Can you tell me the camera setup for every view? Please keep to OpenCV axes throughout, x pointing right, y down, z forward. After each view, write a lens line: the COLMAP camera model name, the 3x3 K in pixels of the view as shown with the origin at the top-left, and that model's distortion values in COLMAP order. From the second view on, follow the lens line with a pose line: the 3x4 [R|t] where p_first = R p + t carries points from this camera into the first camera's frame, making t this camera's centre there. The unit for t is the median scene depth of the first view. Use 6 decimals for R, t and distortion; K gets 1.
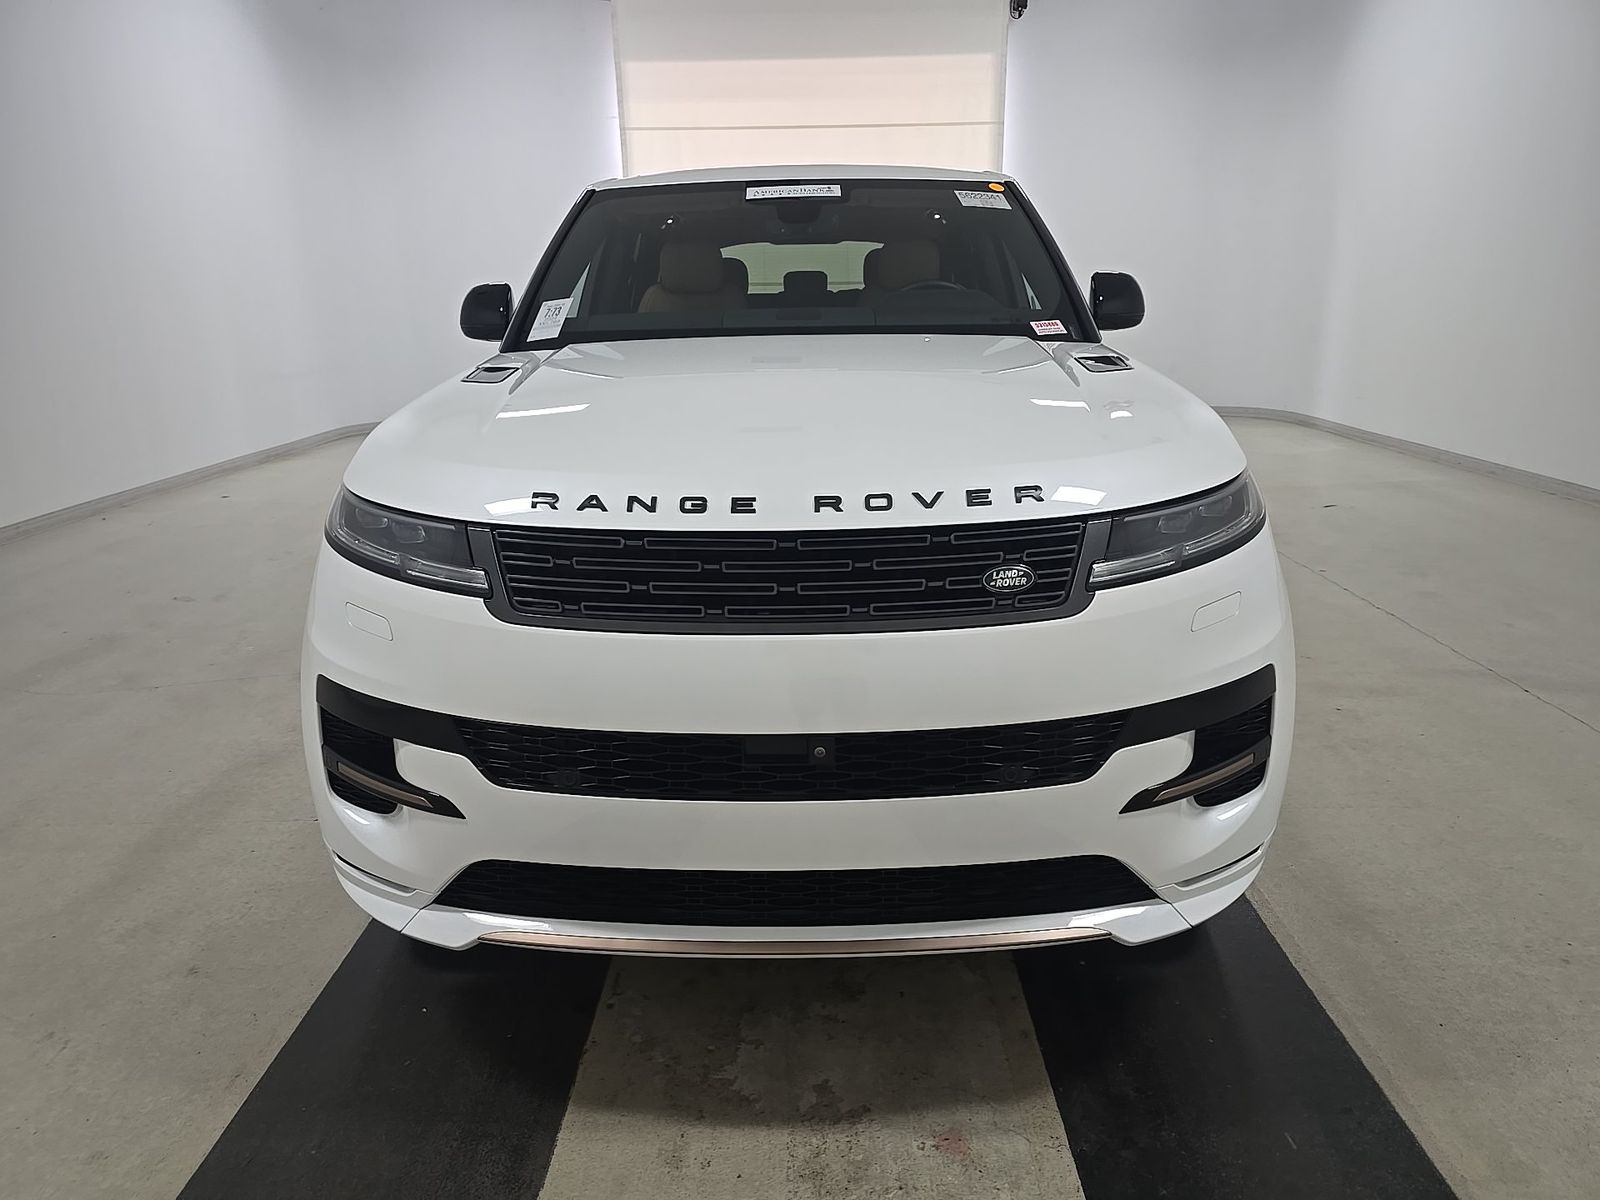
lens RADIAL K [[1057.3, 0, 800.0], [0, 1057.3, 600.0], [0, 0, 1]] dist [0.062885, -0.055053]
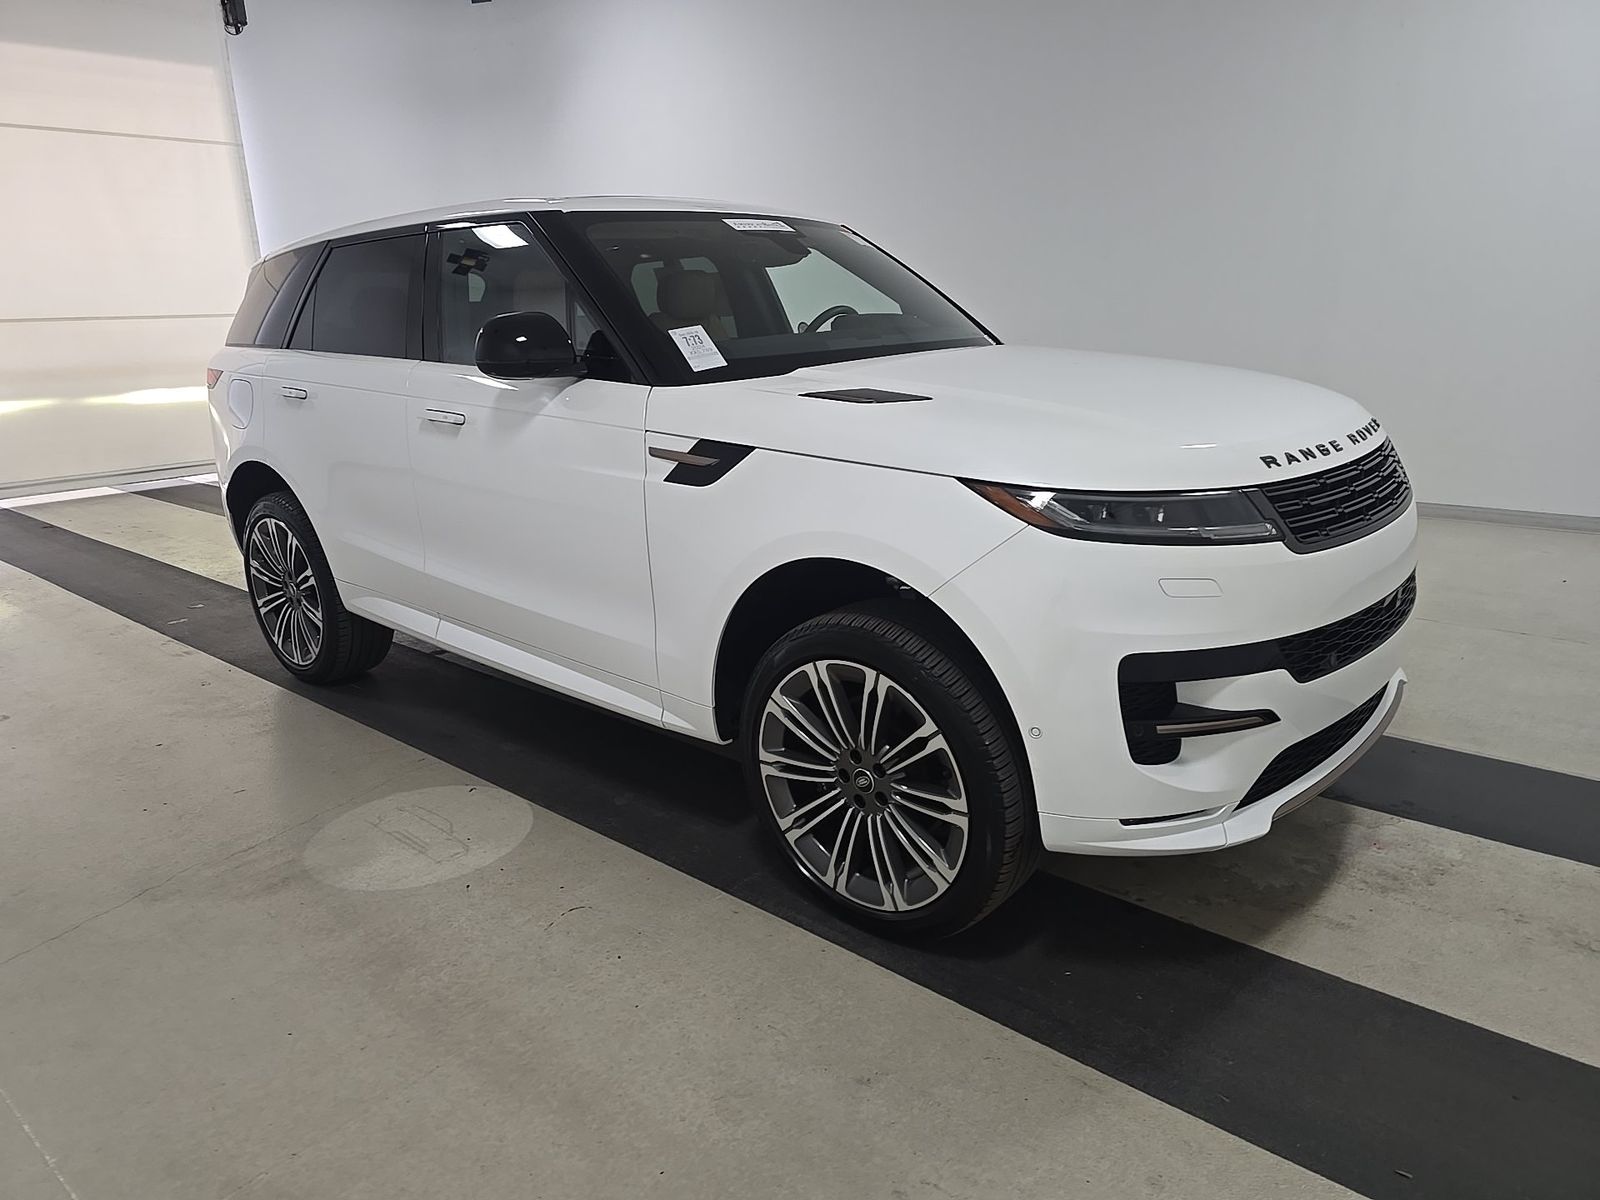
lens RADIAL K [[1057.3, 0, 800.0], [0, 1057.3, 600.0], [0, 0, 1]] dist [0.062885, -0.055053]
pose [[0.651423, -0.207421, 0.729812, -1.296078], [0.232358, 0.970226, 0.068349, -0.123189], [-0.722259, 0.125053, 0.680223, 0.440666]]
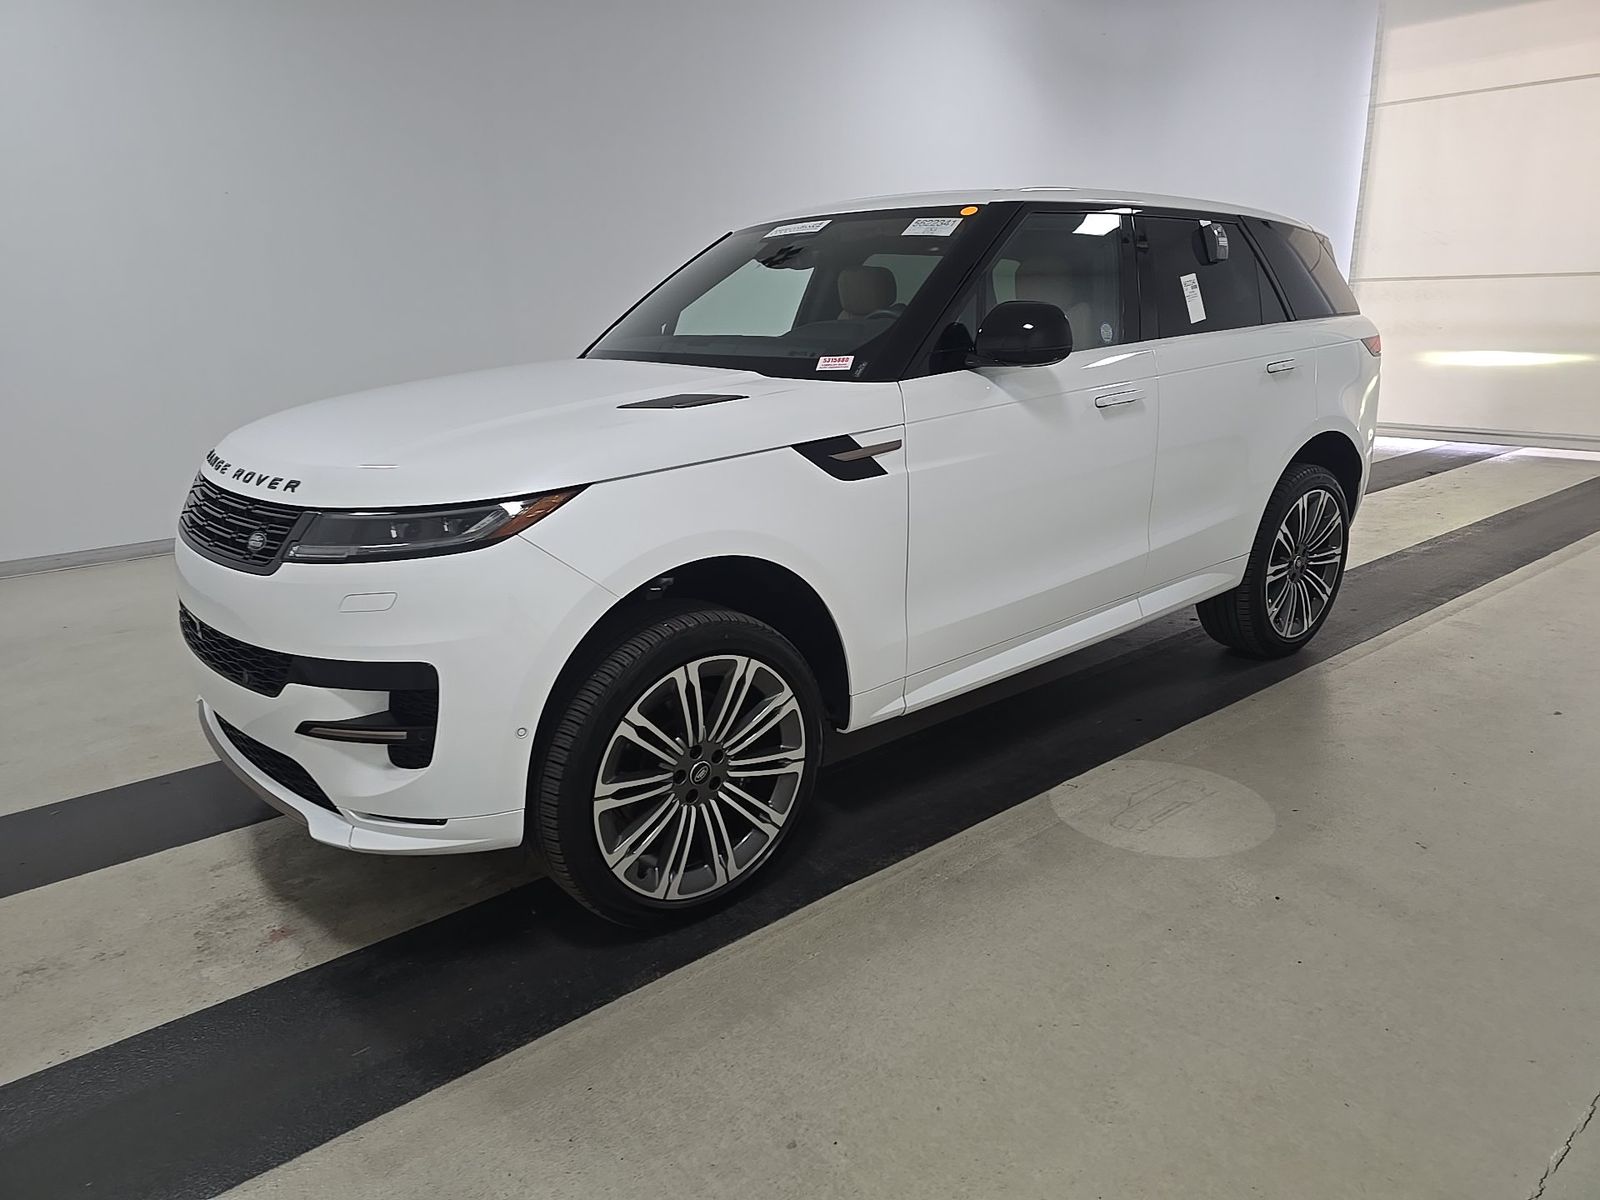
lens RADIAL K [[1057.3, 0, 800.0], [0, 1057.3, 600.0], [0, 0, 1]] dist [0.062885, -0.055053]
pose [[0.654925, 0.206317, -0.726984, 1.351004], [-0.200056, 0.975022, 0.096484, -0.177166], [0.728732, 0.082248, 0.679842, 0.437305]]
